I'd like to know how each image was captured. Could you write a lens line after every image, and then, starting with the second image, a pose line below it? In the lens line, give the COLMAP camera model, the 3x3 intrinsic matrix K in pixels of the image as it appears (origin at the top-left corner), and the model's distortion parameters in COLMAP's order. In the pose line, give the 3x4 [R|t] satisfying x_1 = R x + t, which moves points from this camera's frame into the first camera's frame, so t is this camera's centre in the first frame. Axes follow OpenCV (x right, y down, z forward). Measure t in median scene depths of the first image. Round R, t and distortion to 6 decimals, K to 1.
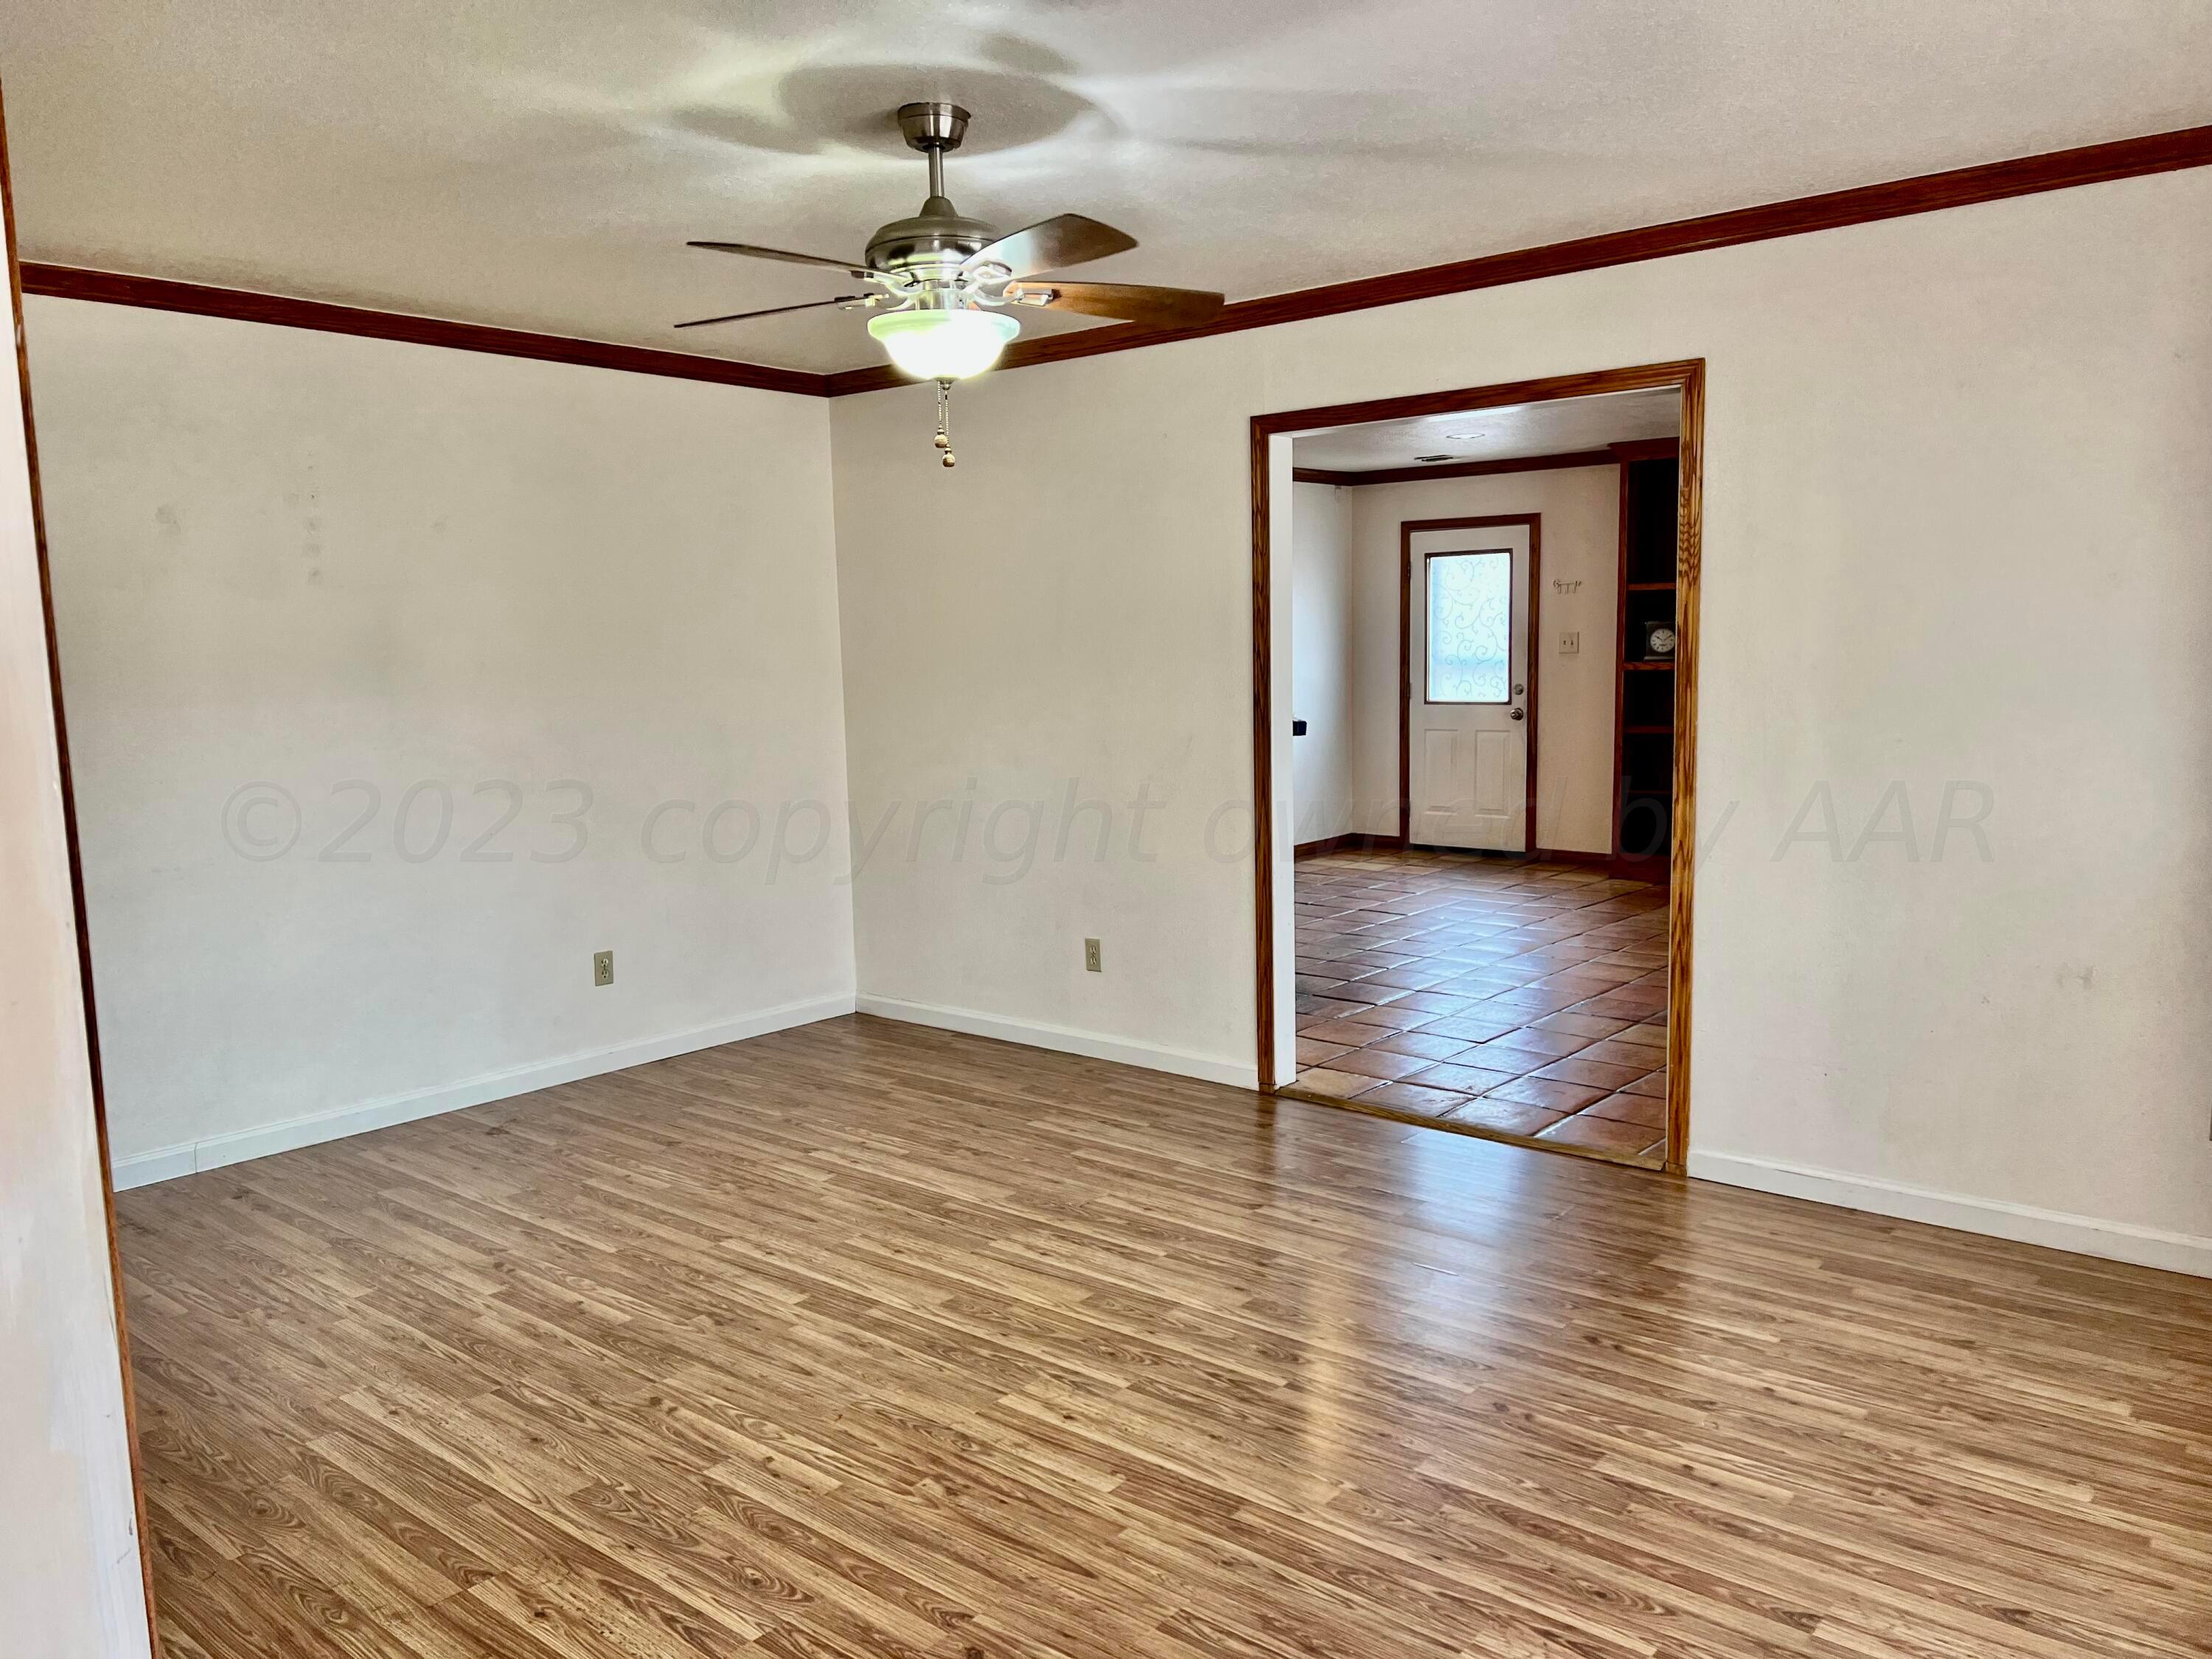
lens RADIAL K [[1643.1, 0, 1105.7], [0, 1643.1, 838.5], [0, 0, 1]] dist [0.005737, 0.001013]
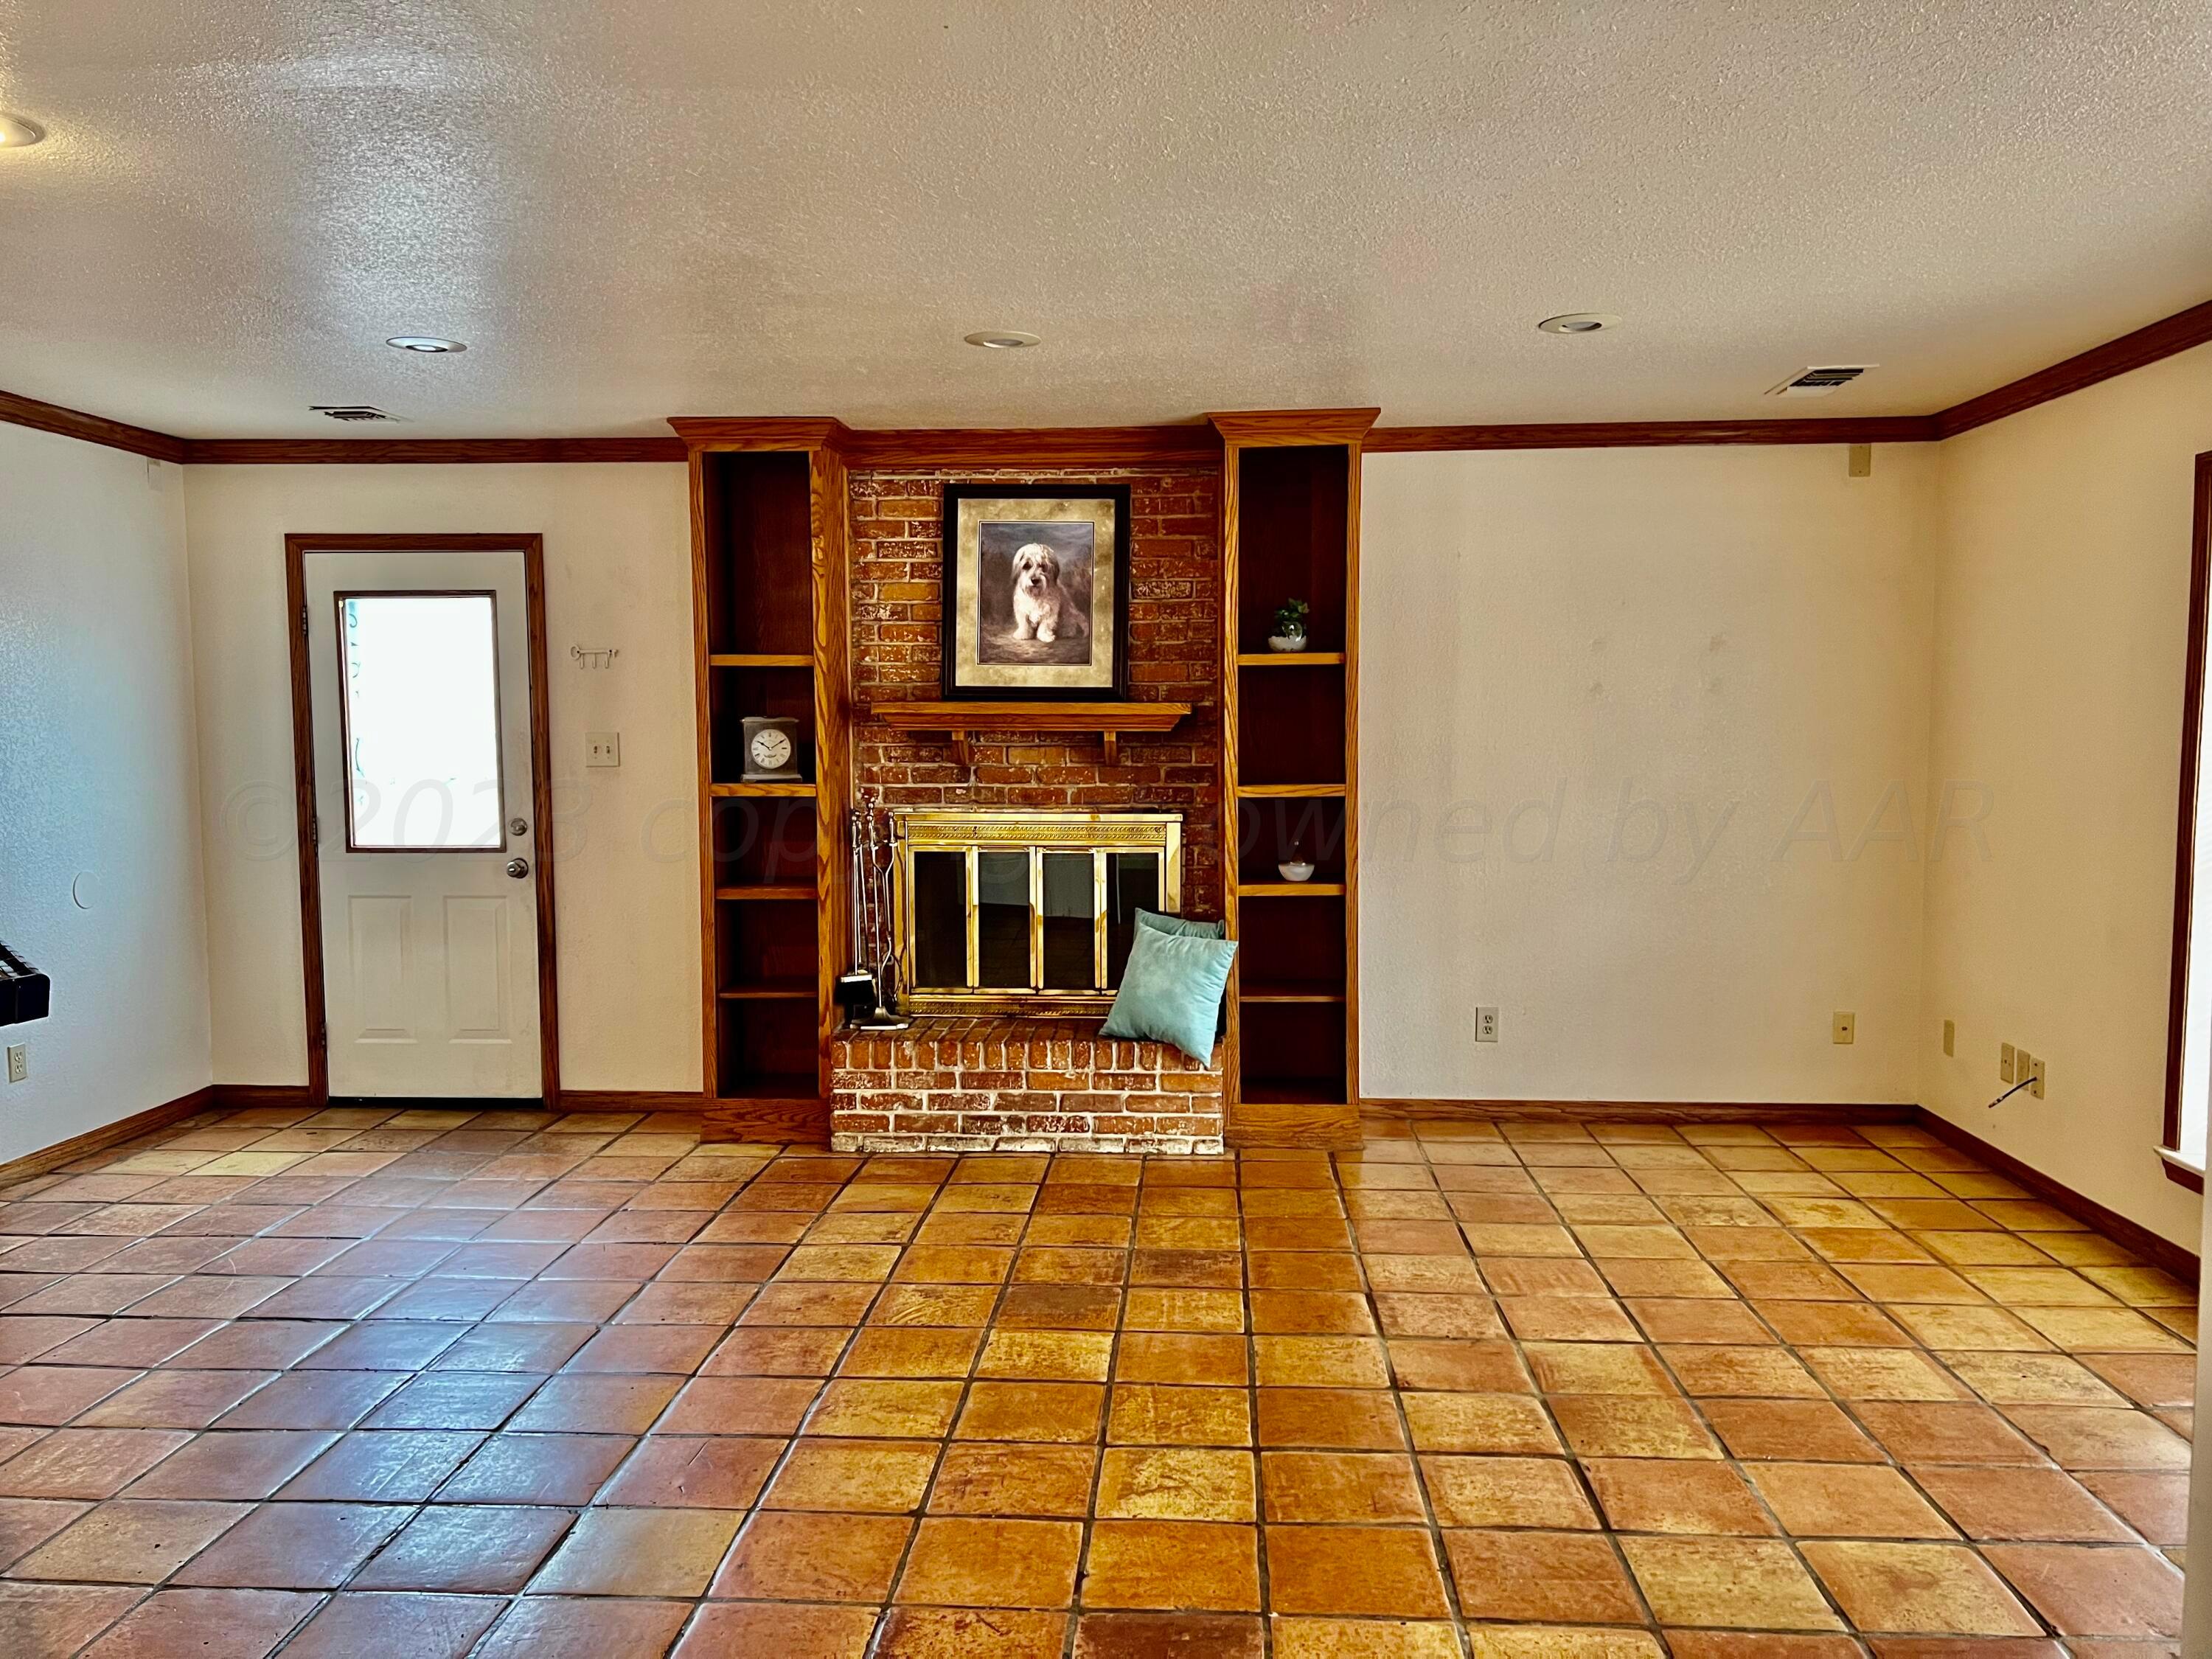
lens RADIAL K [[1643.1, 0, 1113.8], [0, 1643.1, 848.8], [0, 0, 1]] dist [0.005737, 0.001013]
pose [[0.795526, -0.034550, 0.604934, 0.062228], [0.062460, 0.997730, -0.025154, -0.054039], [-0.602692, 0.057794, 0.795878, 0.396360]]
